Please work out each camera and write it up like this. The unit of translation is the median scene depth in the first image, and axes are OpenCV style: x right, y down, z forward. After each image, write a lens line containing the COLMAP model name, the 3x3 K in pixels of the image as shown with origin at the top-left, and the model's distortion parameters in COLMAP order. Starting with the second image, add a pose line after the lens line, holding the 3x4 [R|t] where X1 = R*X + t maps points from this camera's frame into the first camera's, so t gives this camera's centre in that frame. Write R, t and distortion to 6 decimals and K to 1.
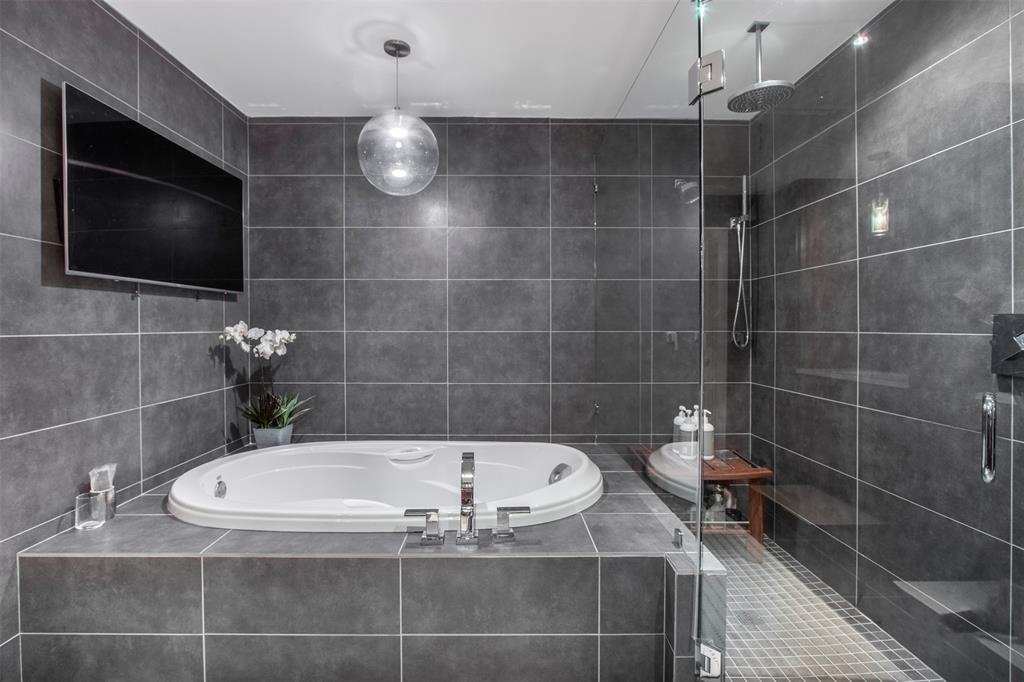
lens RADIAL K [[483.9, 0, 495.3], [0, 483.9, 333.0], [0, 0, 1]] dist [-0.017669, 0.000471]
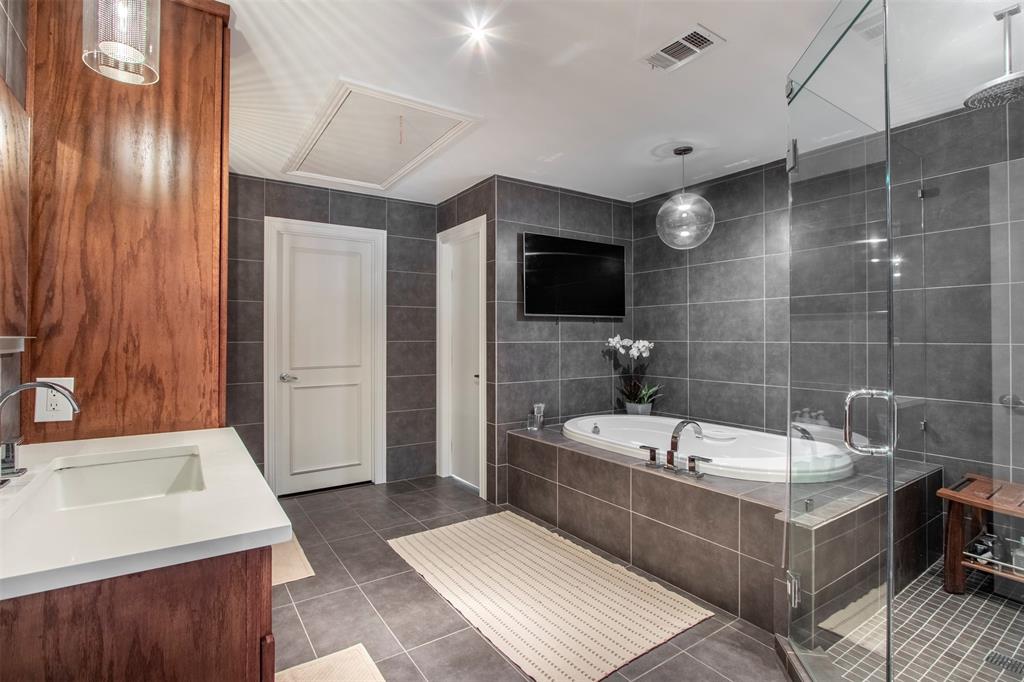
lens RADIAL K [[483.9, 0, 495.3], [0, 483.9, 333.0], [0, 0, 1]] dist [-0.017669, 0.000471]
pose [[0.548747, -0.008094, -0.835949, 0.566610], [-0.008599, 0.999846, -0.015326, -0.001796], [0.835944, 0.015599, 0.548593, -0.228921]]
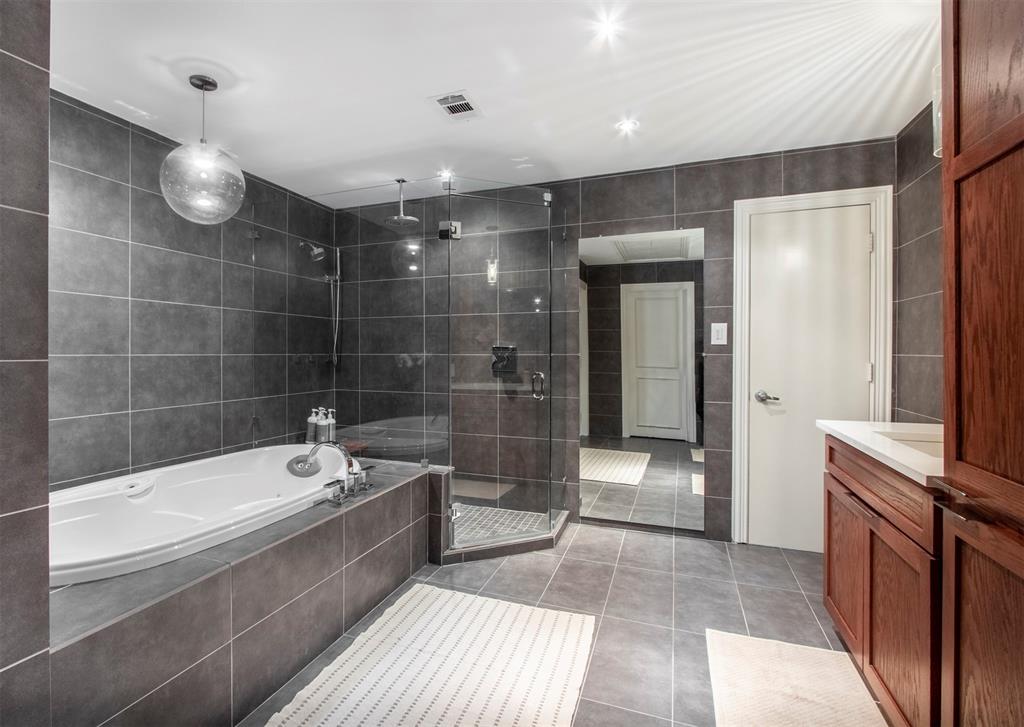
lens RADIAL K [[478.6, 0, 478.2], [0, 478.6, 355.1], [0, 0, 1]] dist [-0.034113, -0.000015]
pose [[0.382262, -0.004418, 0.924044, -0.710577], [0.009268, 0.999957, 0.000947, 0.002536], [-0.924008, 0.008203, 0.382286, 0.049776]]
